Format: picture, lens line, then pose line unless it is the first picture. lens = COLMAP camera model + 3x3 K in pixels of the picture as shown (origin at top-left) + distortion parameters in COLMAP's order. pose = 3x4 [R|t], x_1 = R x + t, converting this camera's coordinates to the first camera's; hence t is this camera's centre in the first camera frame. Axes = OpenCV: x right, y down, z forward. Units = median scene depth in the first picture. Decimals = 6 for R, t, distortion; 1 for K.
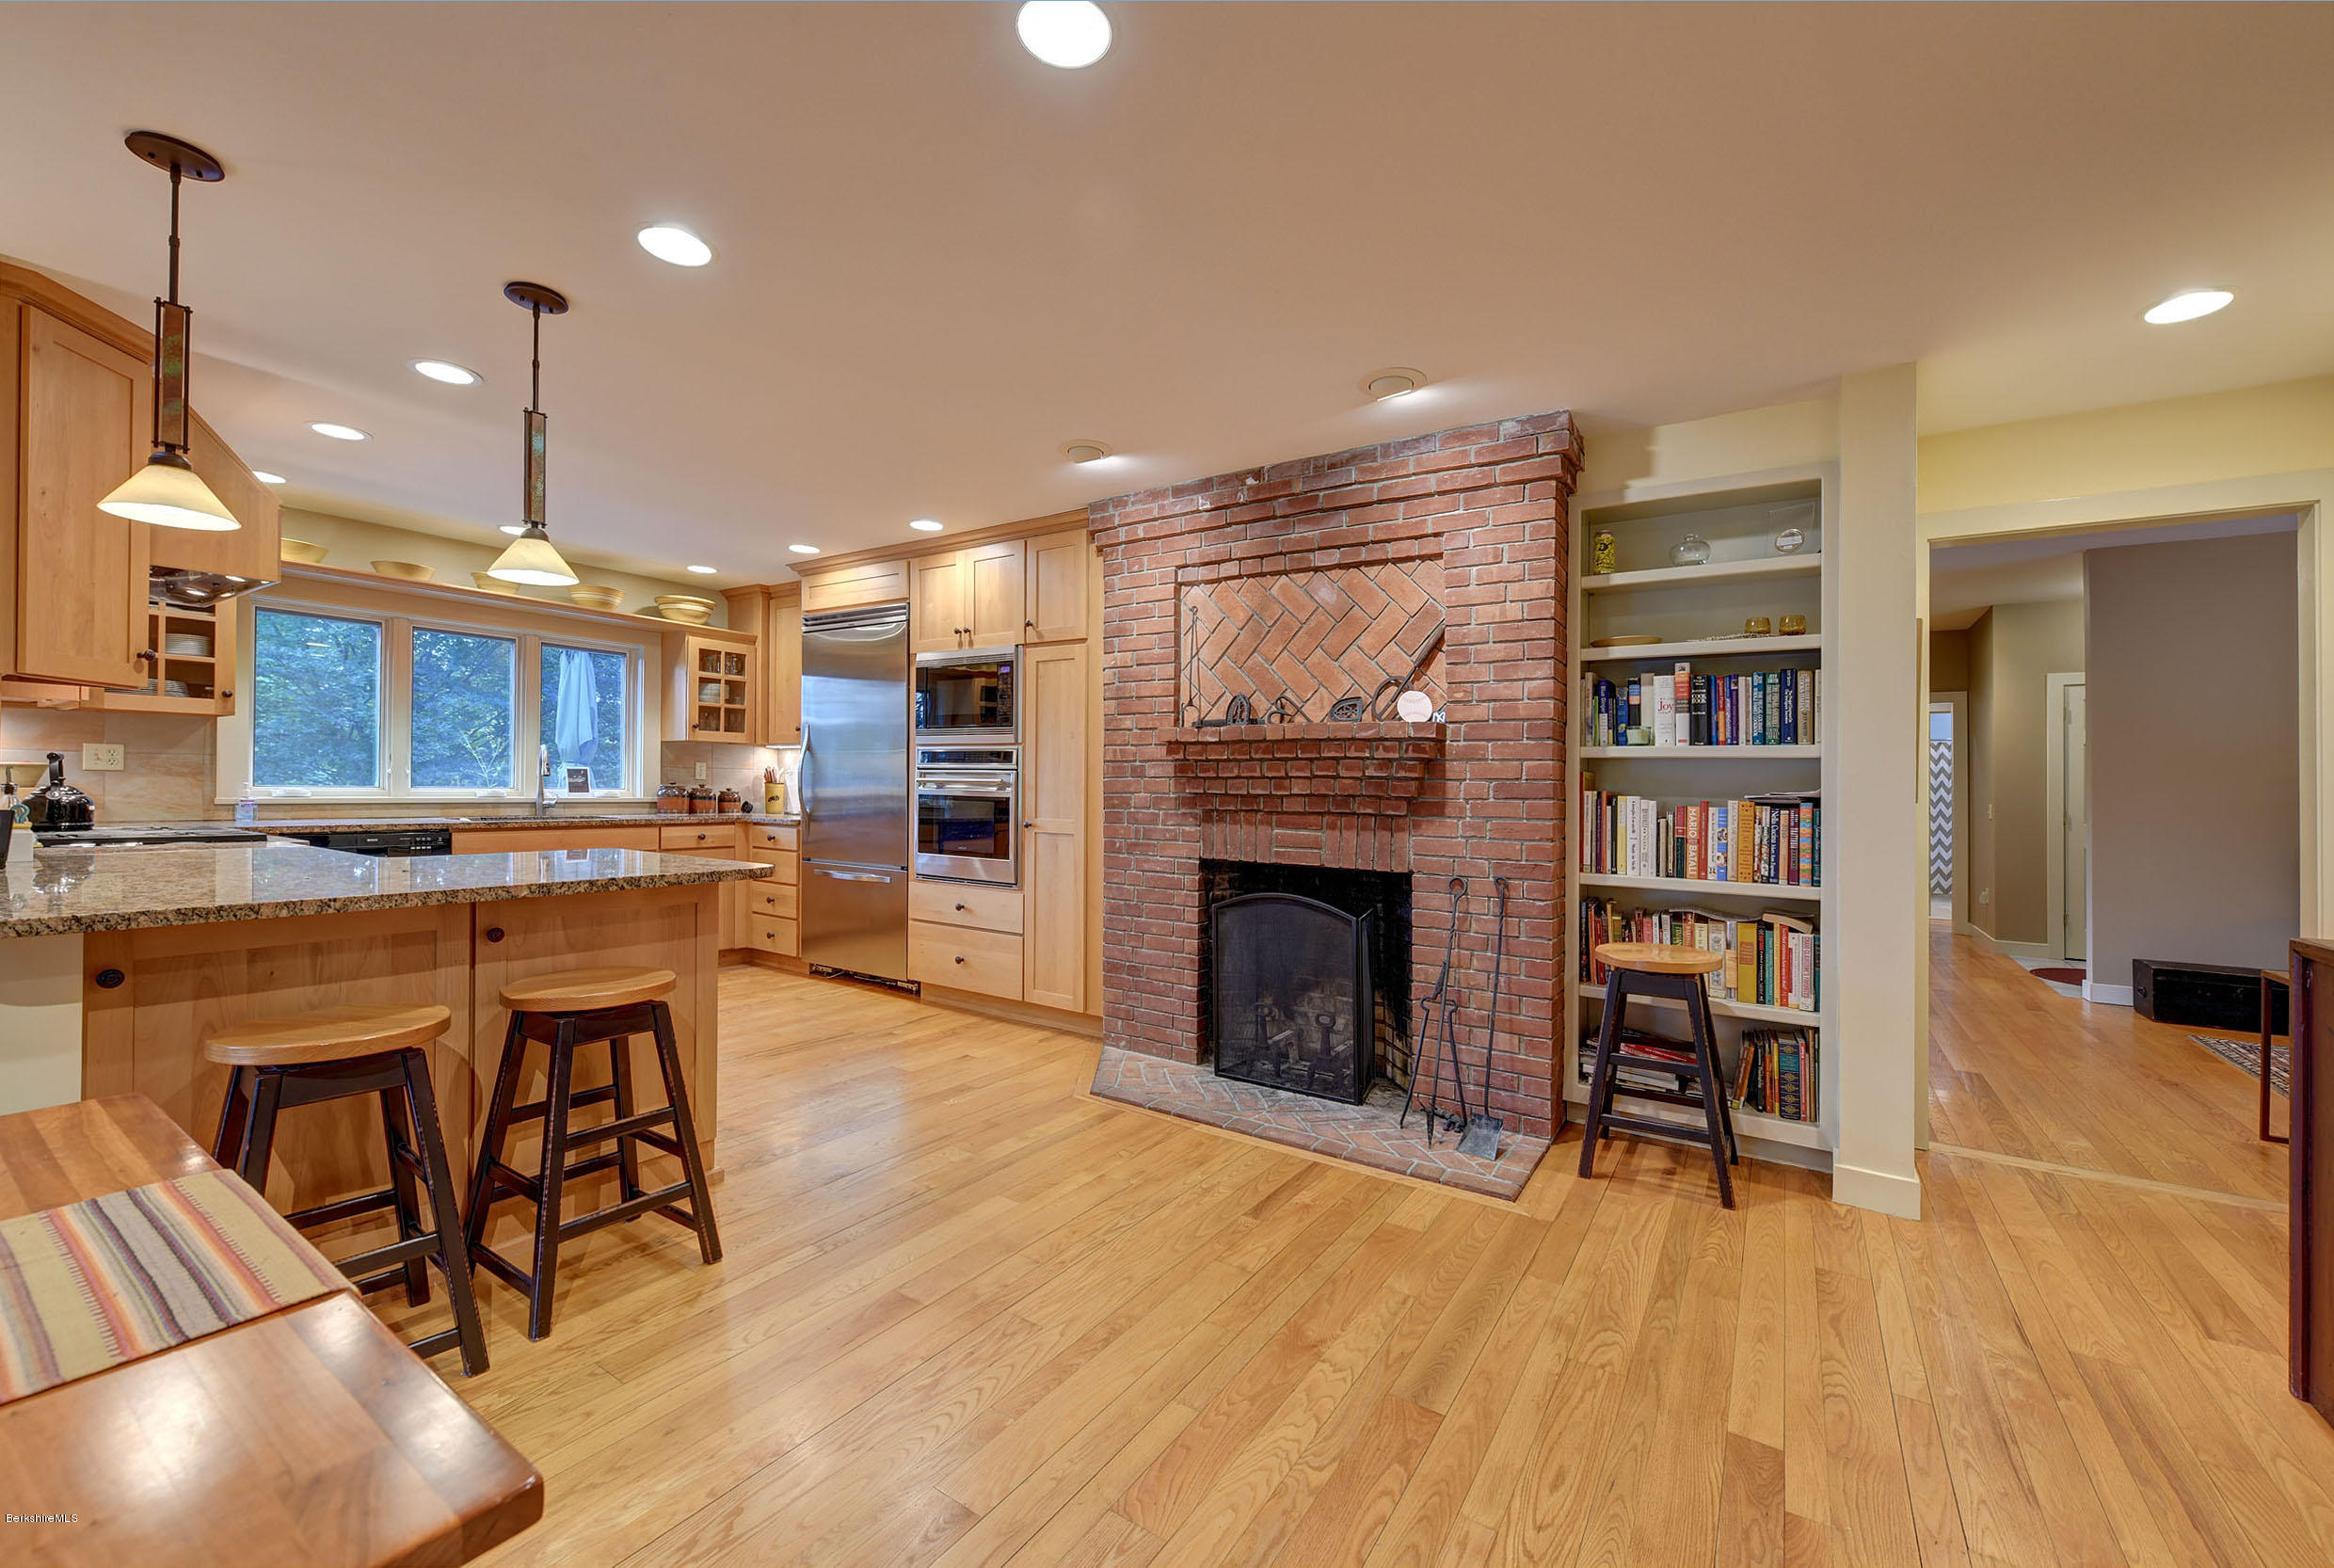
lens RADIAL K [[928.0, 0, 1169.0], [0, 928.0, 779.9], [0, 0, 1]] dist [0.001509, -0.001186]
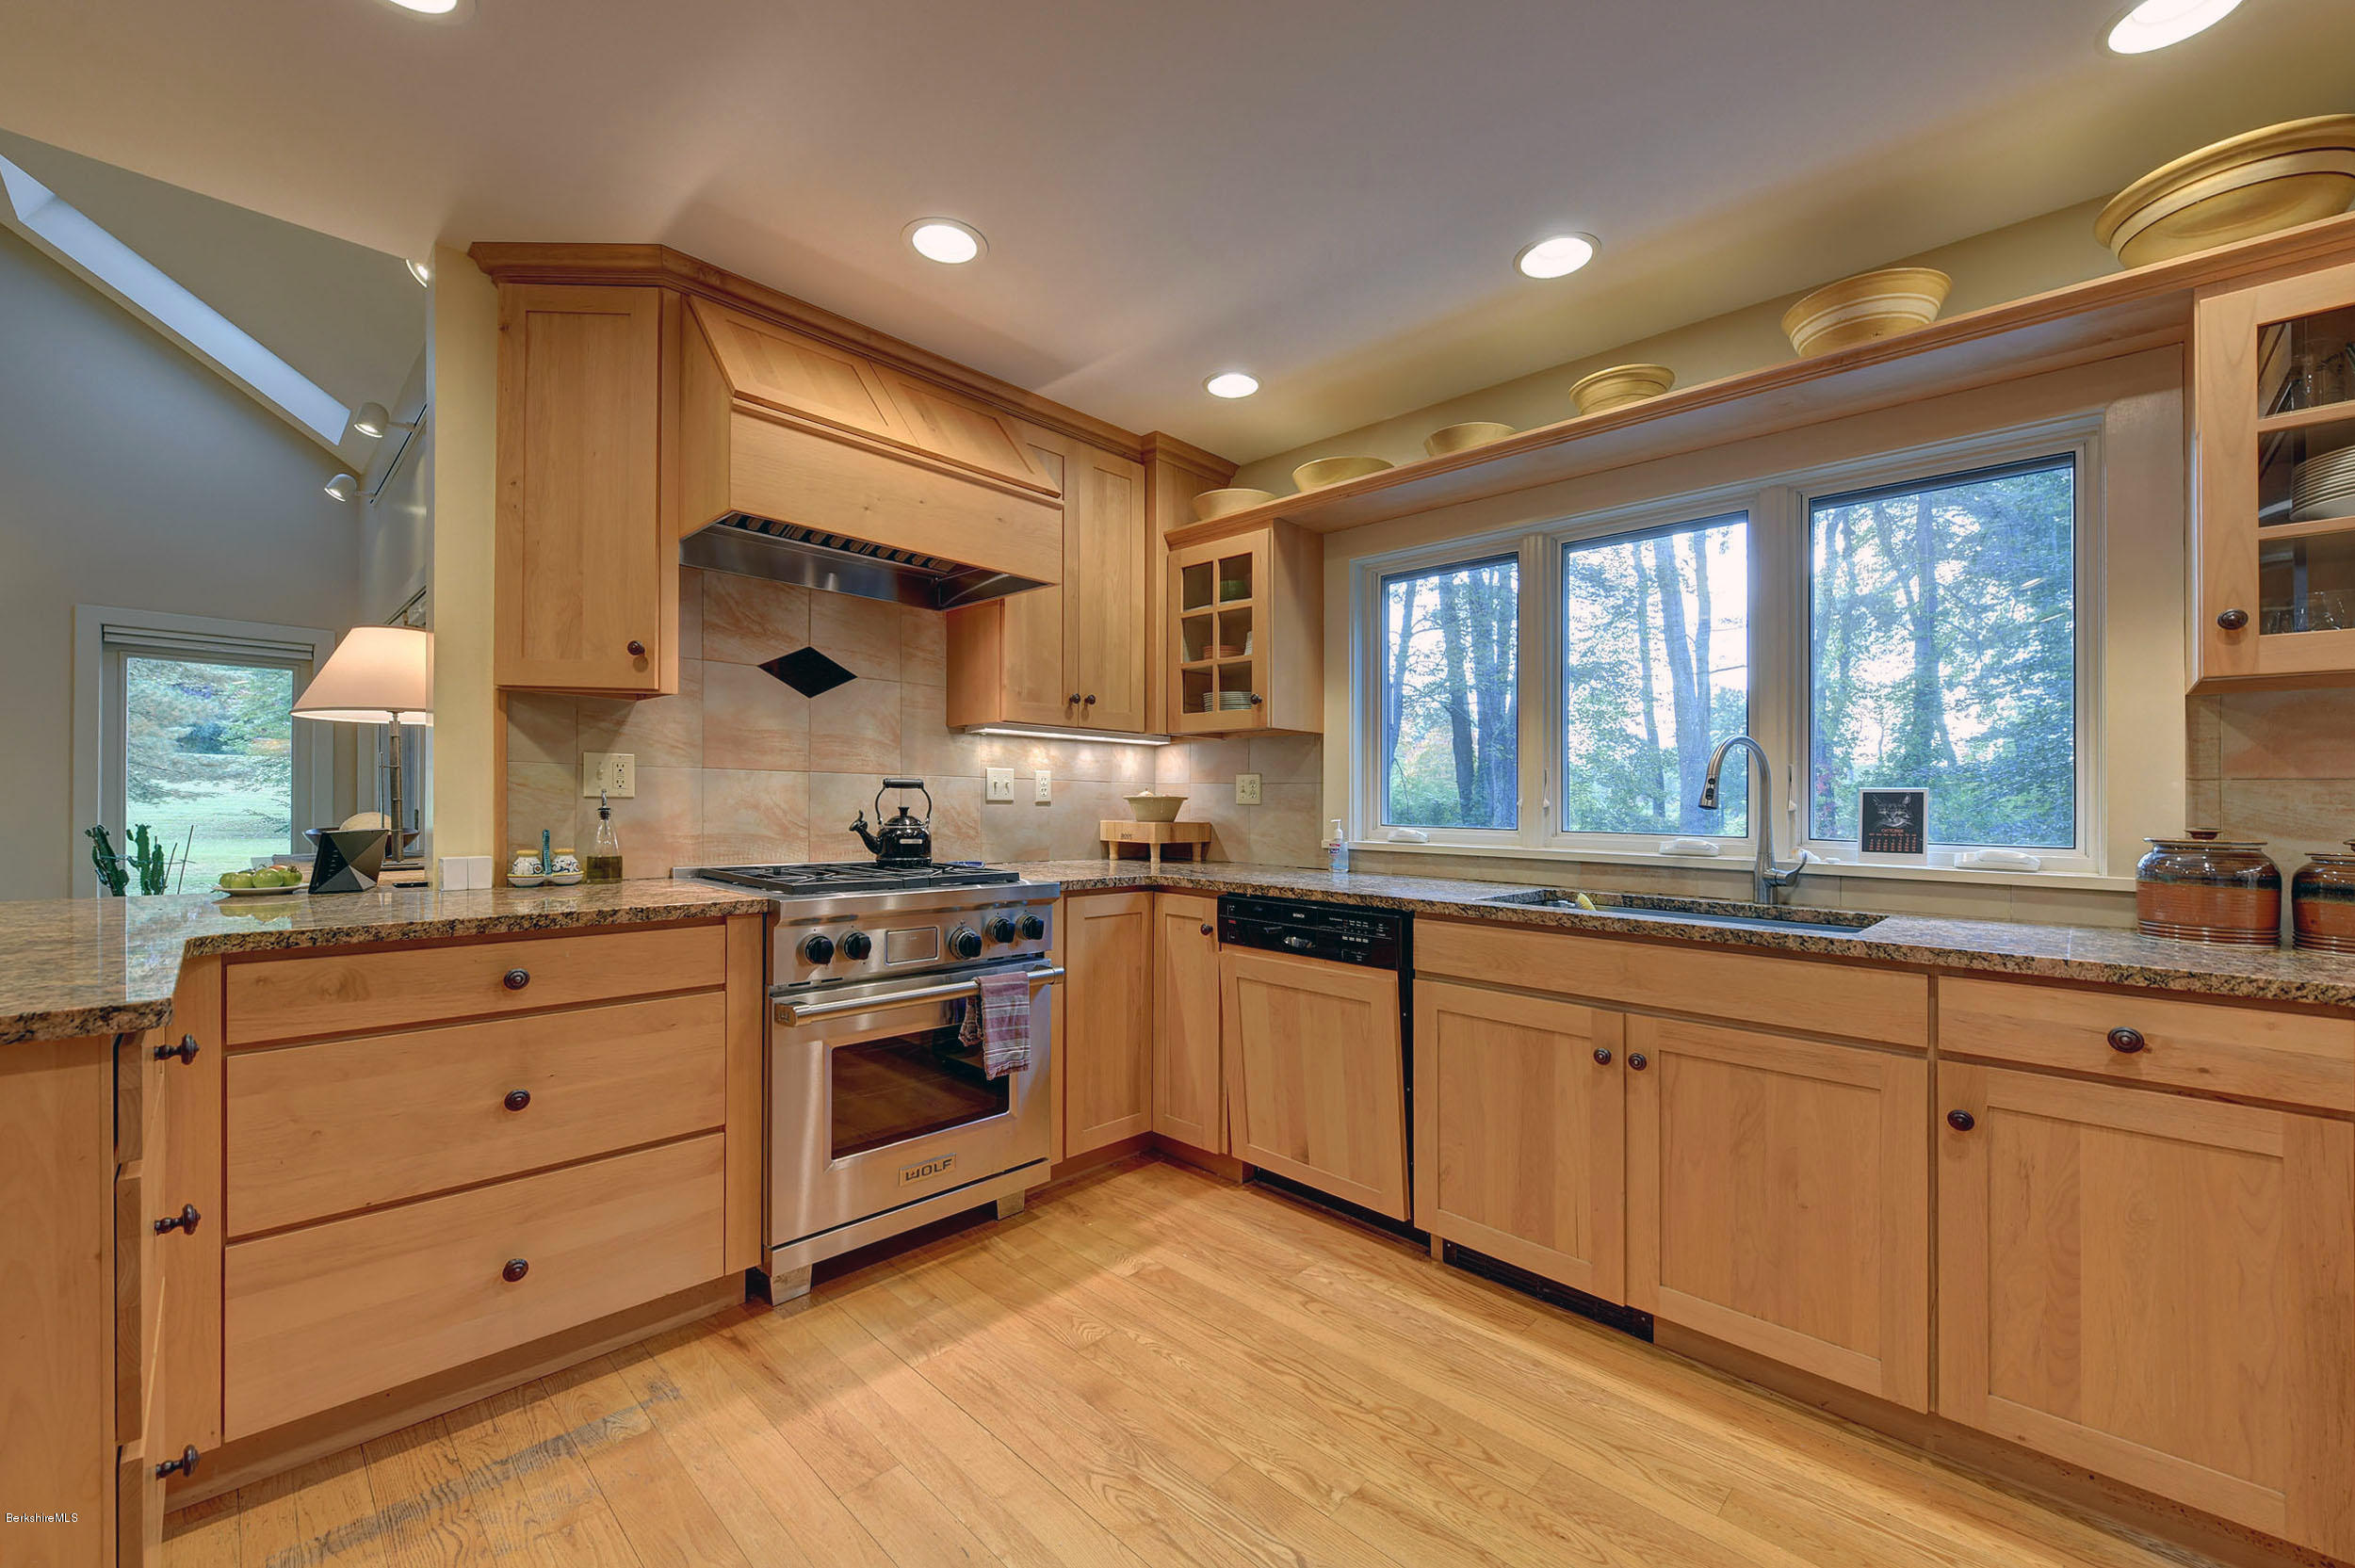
lens RADIAL K [[936.2, 0, 1168.5], [0, 936.2, 796.8], [0, 0, 1]] dist [0.001509, -0.001186]
pose [[-0.190164, -0.026530, -0.981394, -0.233233], [-0.013267, 0.999613, -0.024452, 0.004503], [0.981663, 0.008370, -0.190442, 0.941206]]
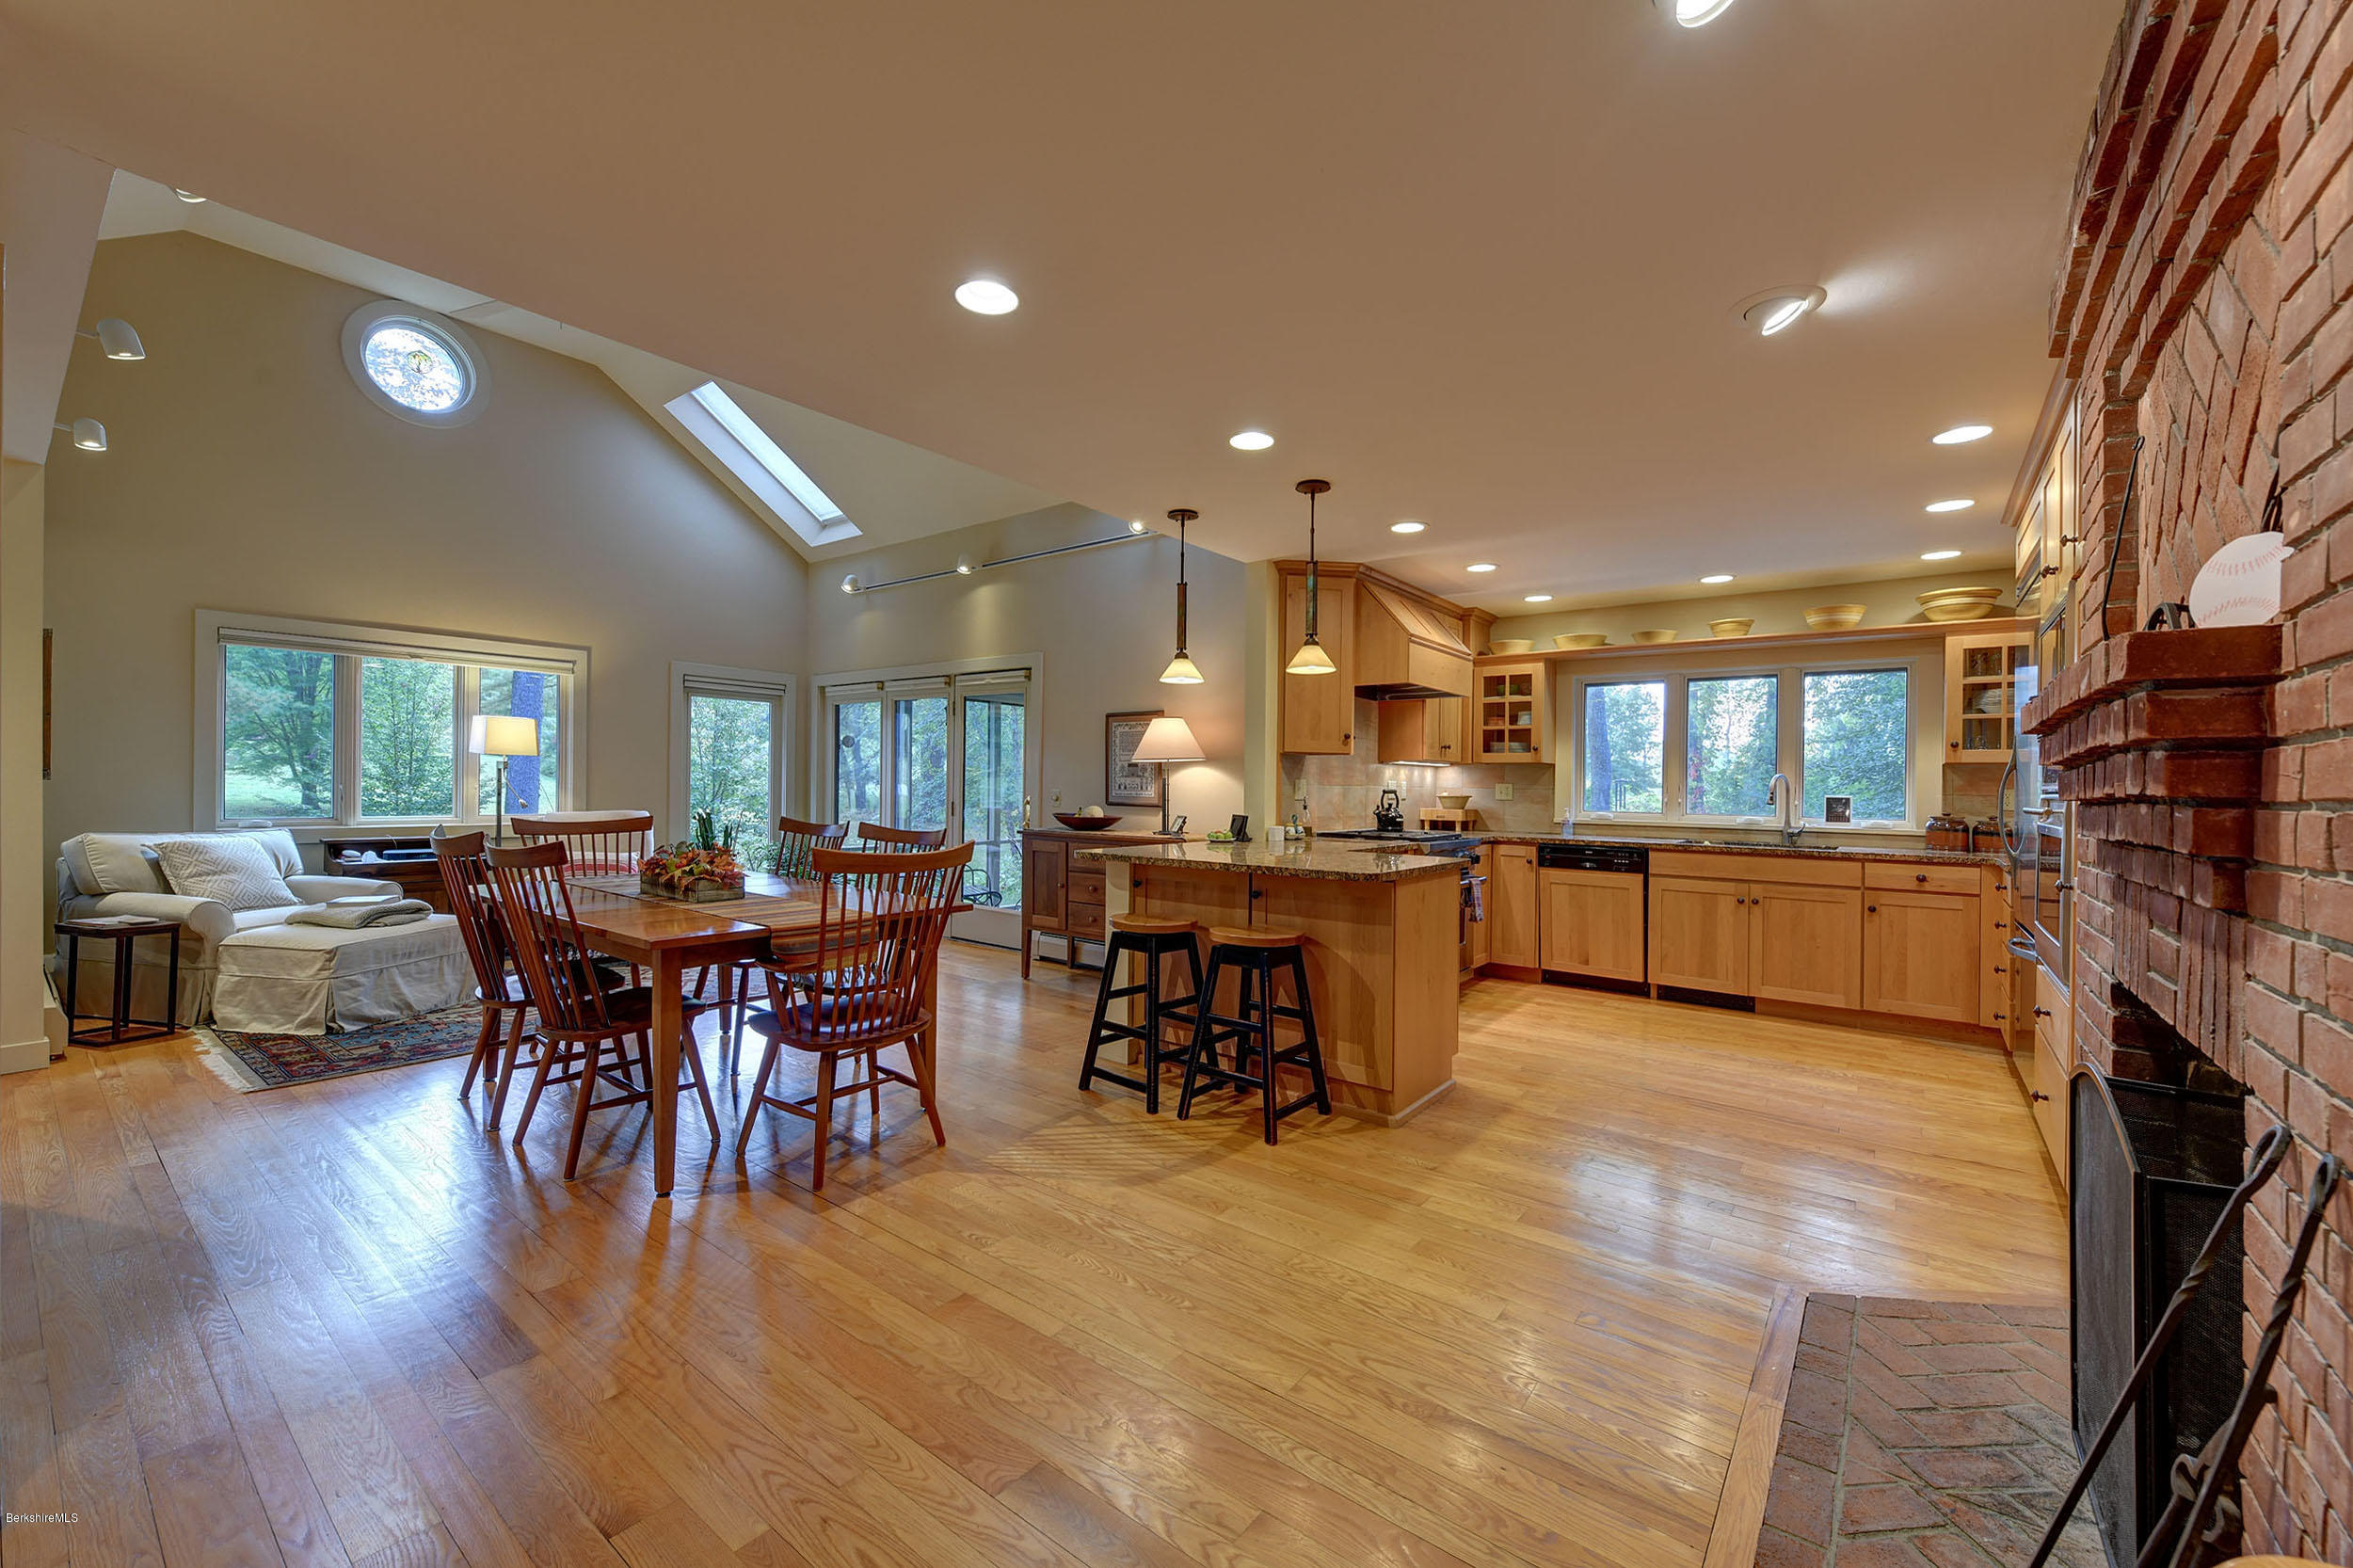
lens RADIAL K [[935.6, 0, 1179.8], [0, 935.6, 793.2], [0, 0, 1]] dist [0.001509, -0.001186]
pose [[-0.067951, -0.011315, -0.997625, 0.459530], [-0.011596, 0.999877, -0.010551, 0.002041], [0.997621, 0.010851, -0.068074, 0.466250]]
